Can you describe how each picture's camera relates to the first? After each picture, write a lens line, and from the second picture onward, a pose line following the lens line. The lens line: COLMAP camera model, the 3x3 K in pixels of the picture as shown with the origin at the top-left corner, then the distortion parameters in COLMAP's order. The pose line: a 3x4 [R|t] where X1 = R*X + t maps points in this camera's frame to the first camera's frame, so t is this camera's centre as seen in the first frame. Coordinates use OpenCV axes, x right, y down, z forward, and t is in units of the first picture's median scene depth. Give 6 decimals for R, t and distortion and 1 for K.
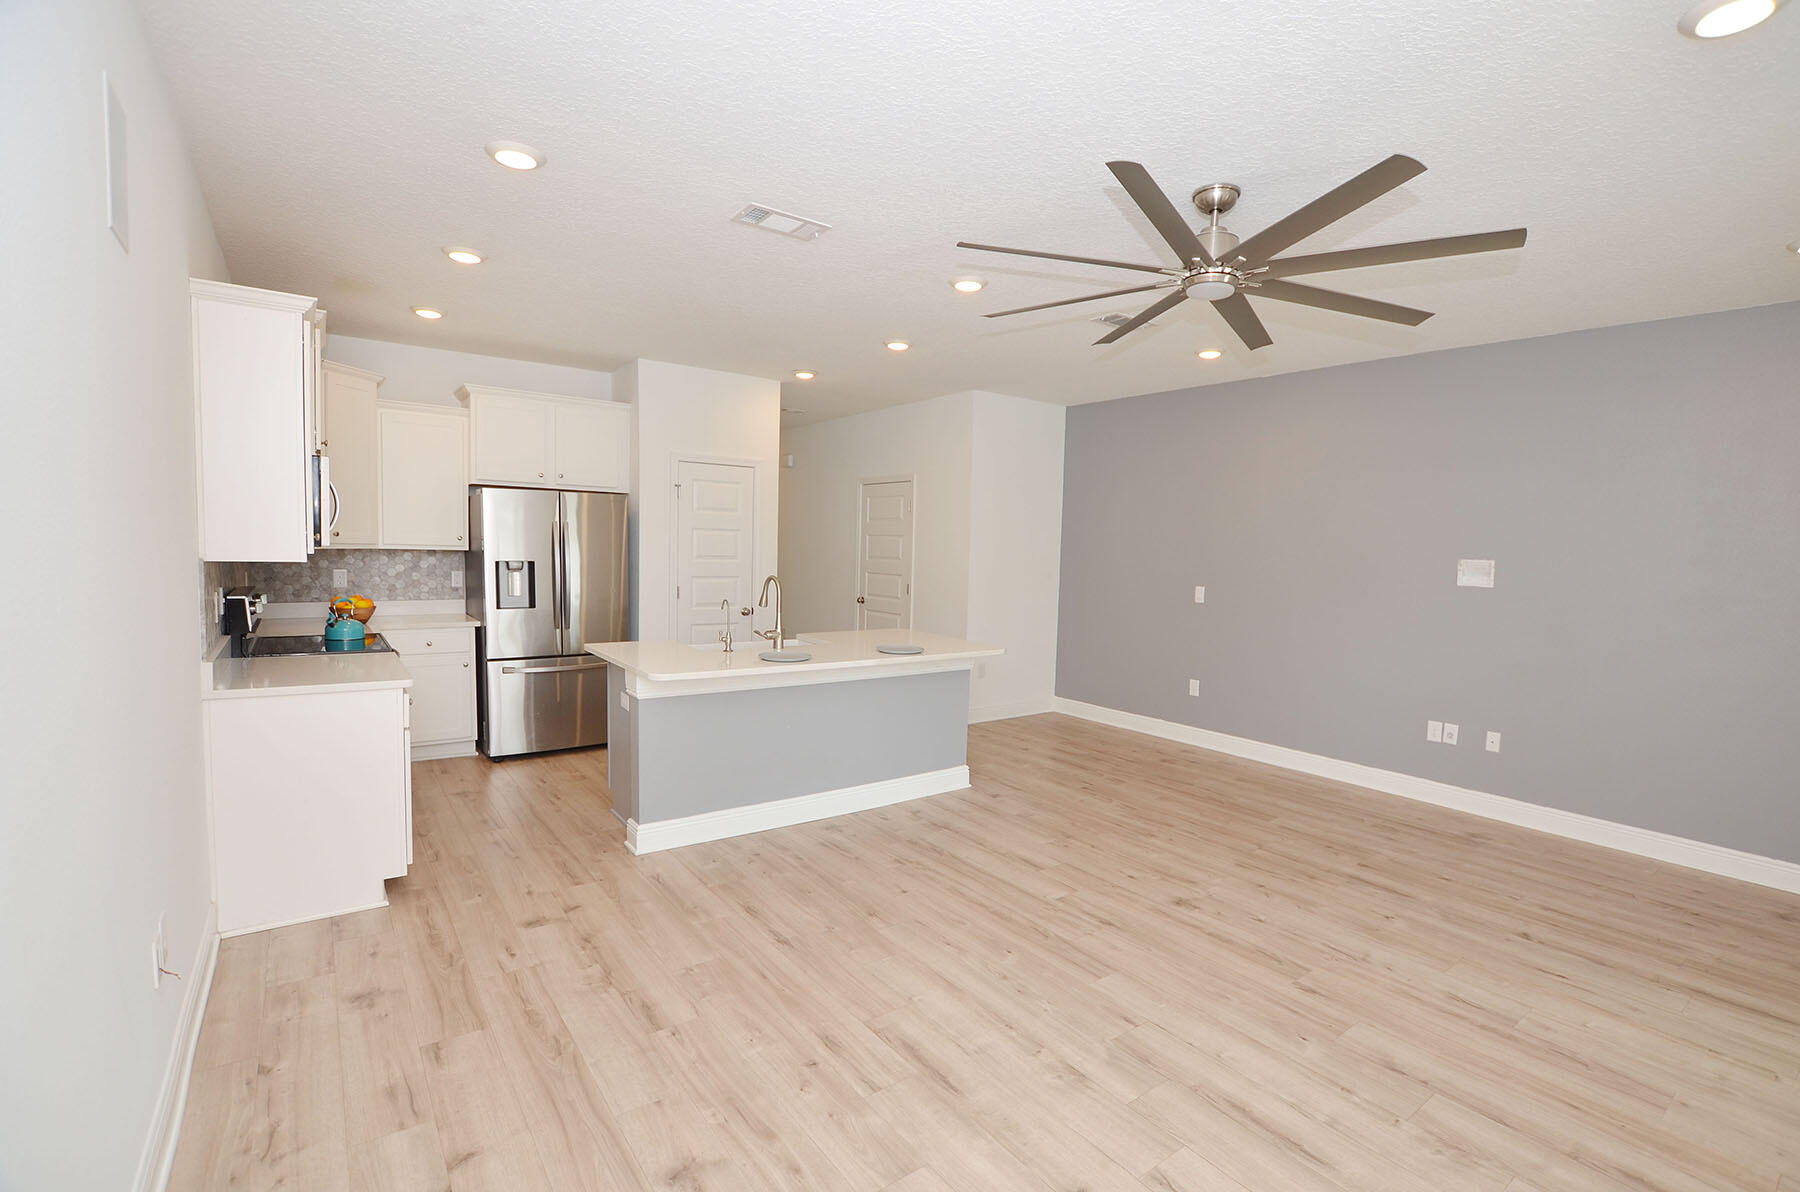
lens RADIAL K [[813.2, 0, 920.6], [0, 813.2, 619.5], [0, 0, 1]] dist [-0.022142, 0.000190]
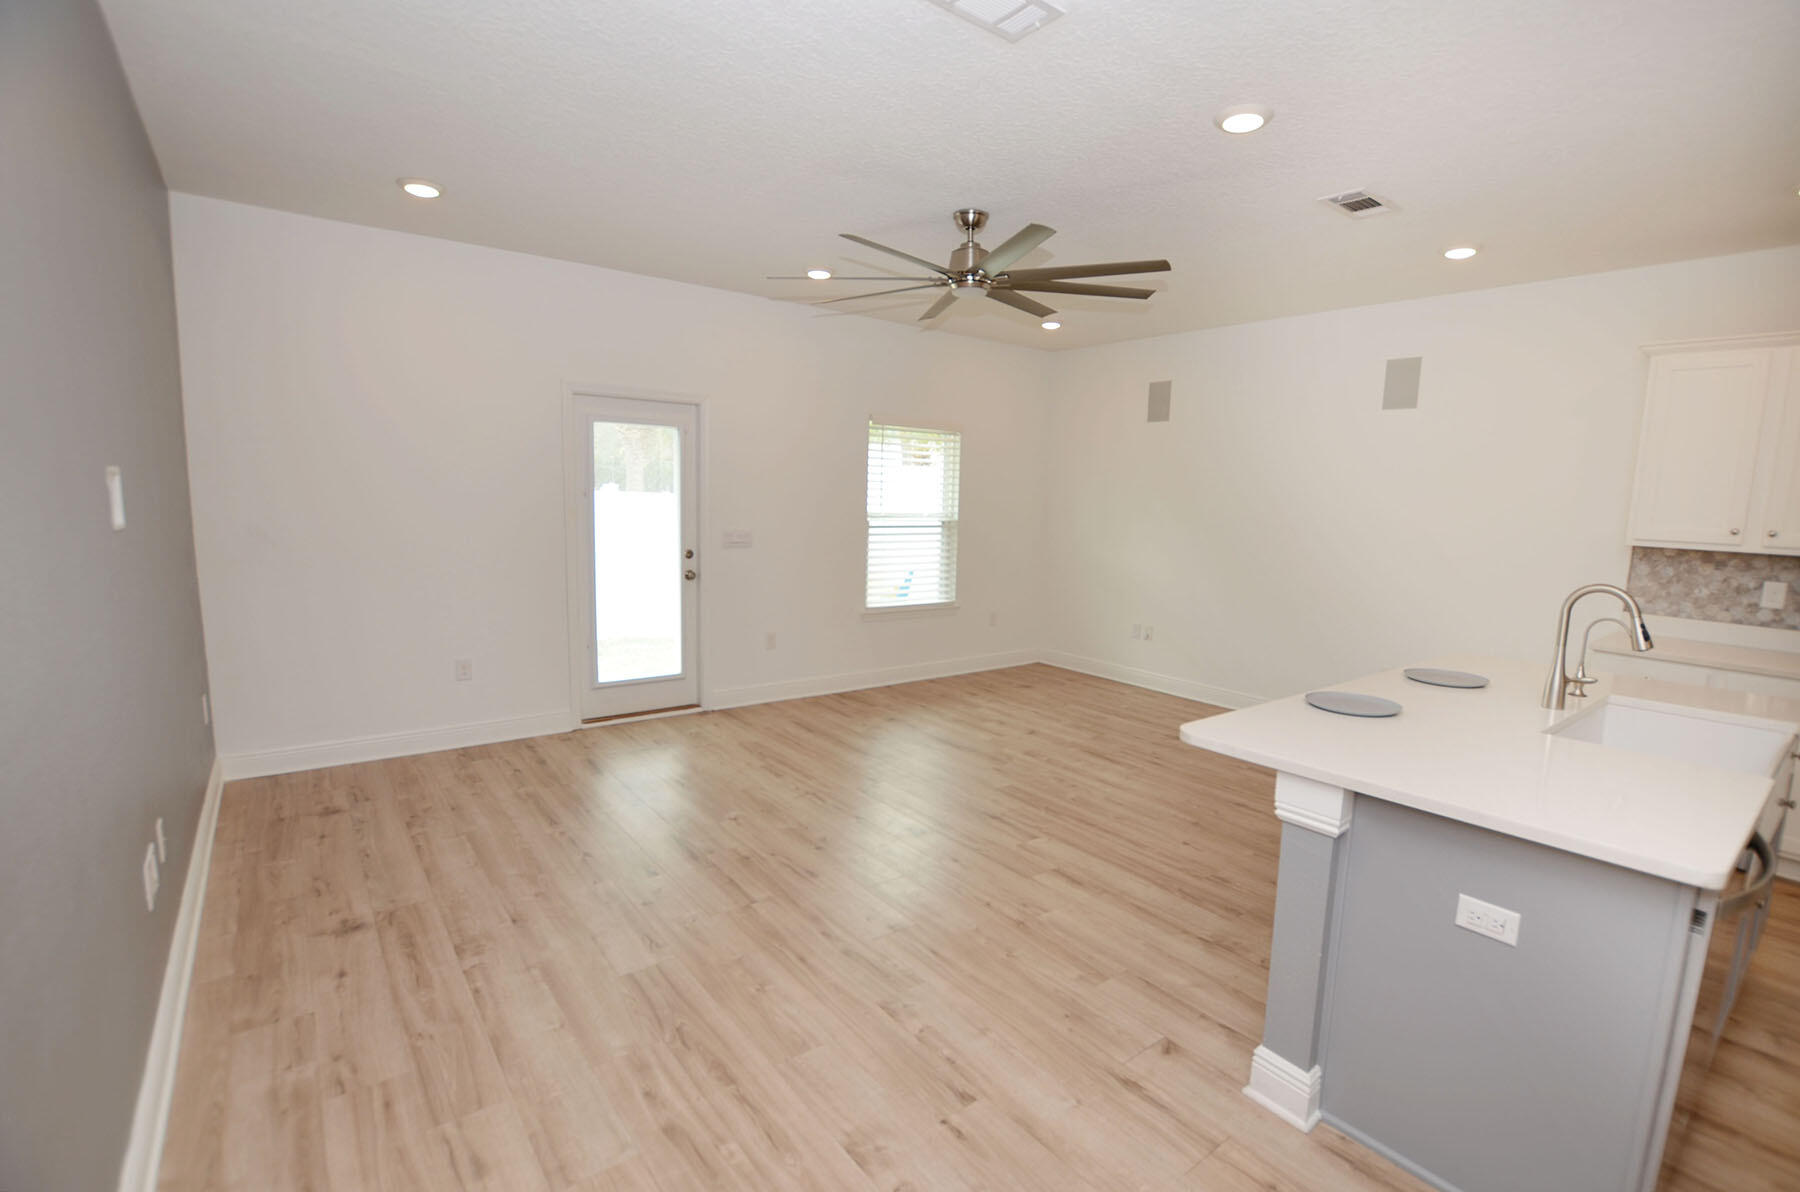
lens RADIAL K [[826.3, 0, 922.3], [0, 826.3, 607.9], [0, 0, 1]] dist [-0.035448, 0.000360]
pose [[-0.997850, -0.057395, -0.031655, 0.301744], [-0.063095, 0.971927, 0.226667, -0.139927], [0.017757, 0.228177, -0.973458, 1.612341]]
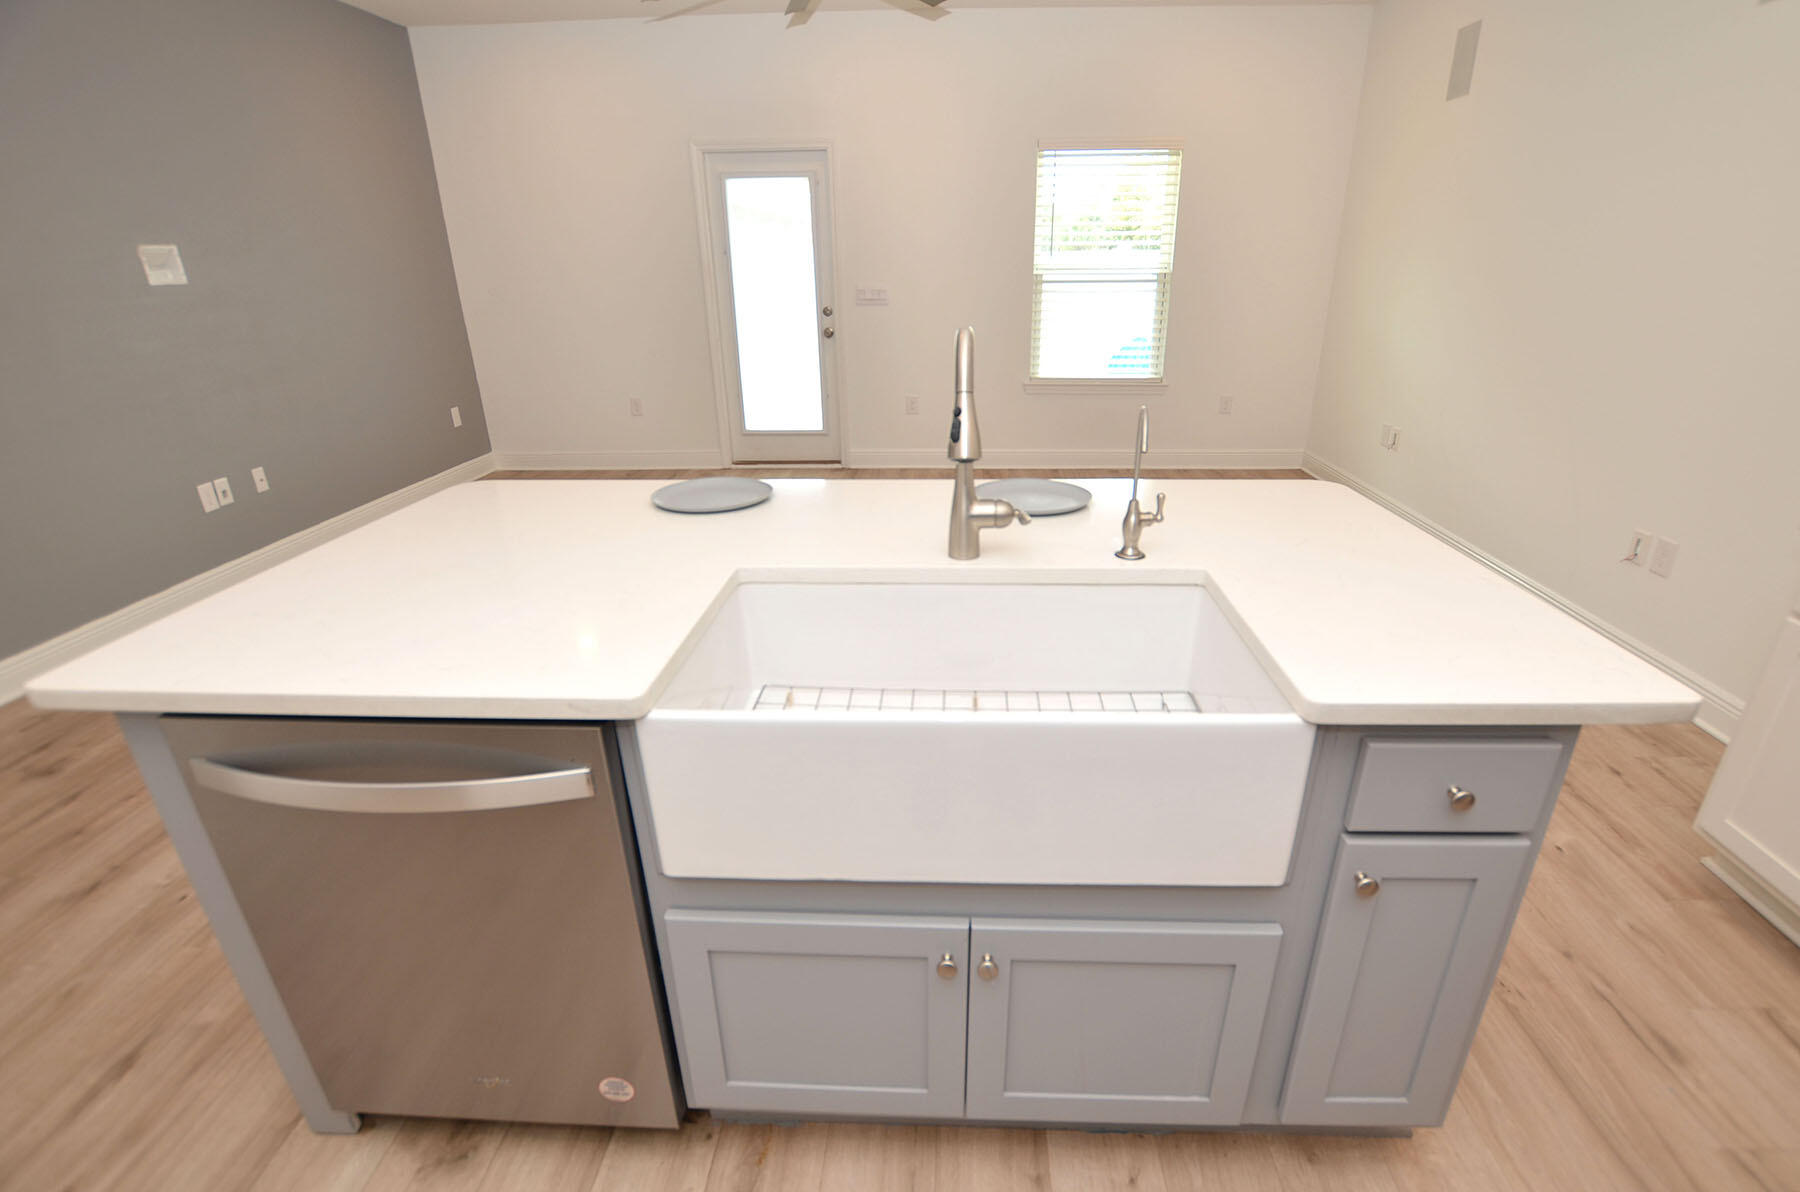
lens RADIAL K [[837.1, 0, 927.3], [0, 837.1, 610.8], [0, 0, 1]] dist [-0.030736, 0.001054]
pose [[-0.775644, -0.269333, 0.570820, -0.381765], [0.043821, 0.879222, 0.474393, -0.111550], [-0.629648, 0.392974, -0.670161, 1.315438]]
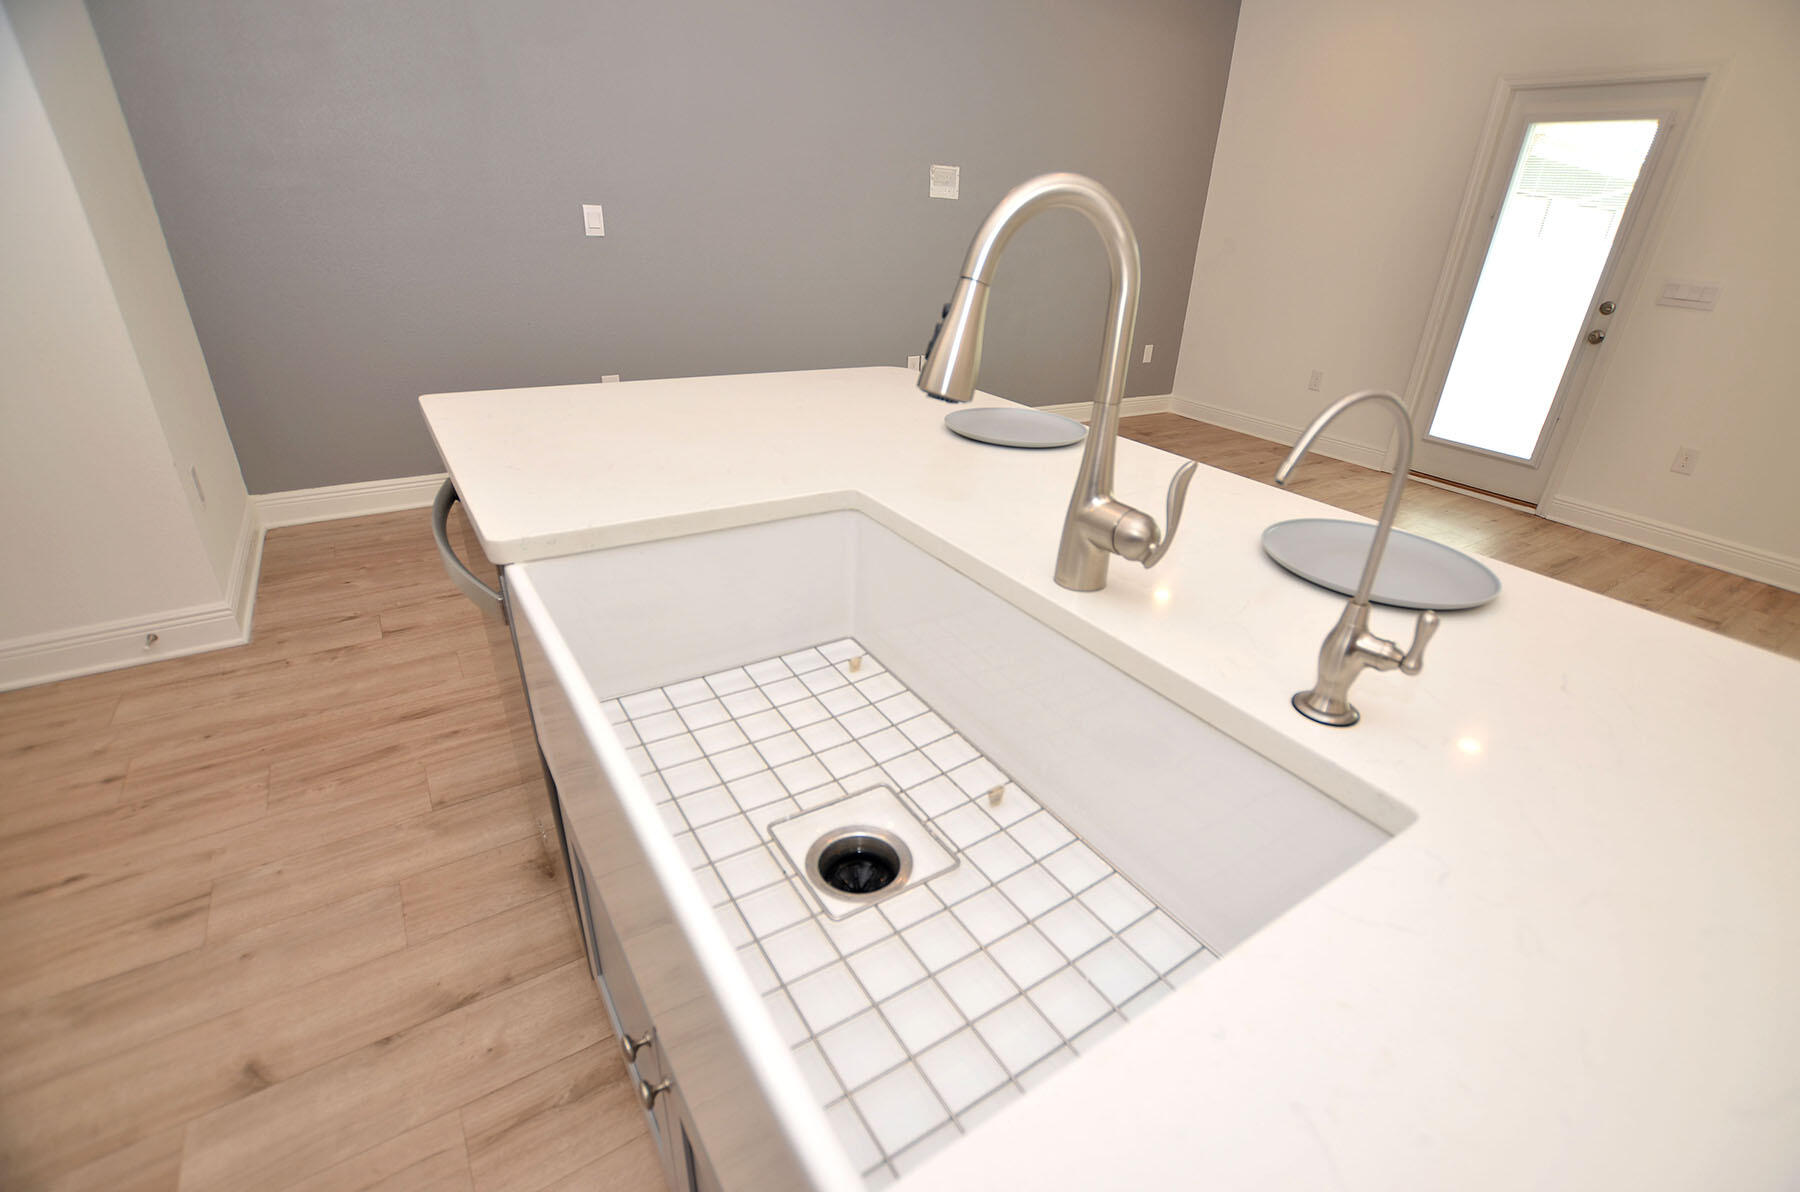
lens RADIAL K [[791.5, 0, 924.3], [0, 791.5, 609.5], [0, 0, 1]] dist [-0.029233, 0.000746]
pose [[0.052566, -0.472929, 0.879531, -0.375920], [0.043499, 0.880997, 0.471117, -0.056871], [-0.997670, 0.013494, 0.066882, 1.082372]]
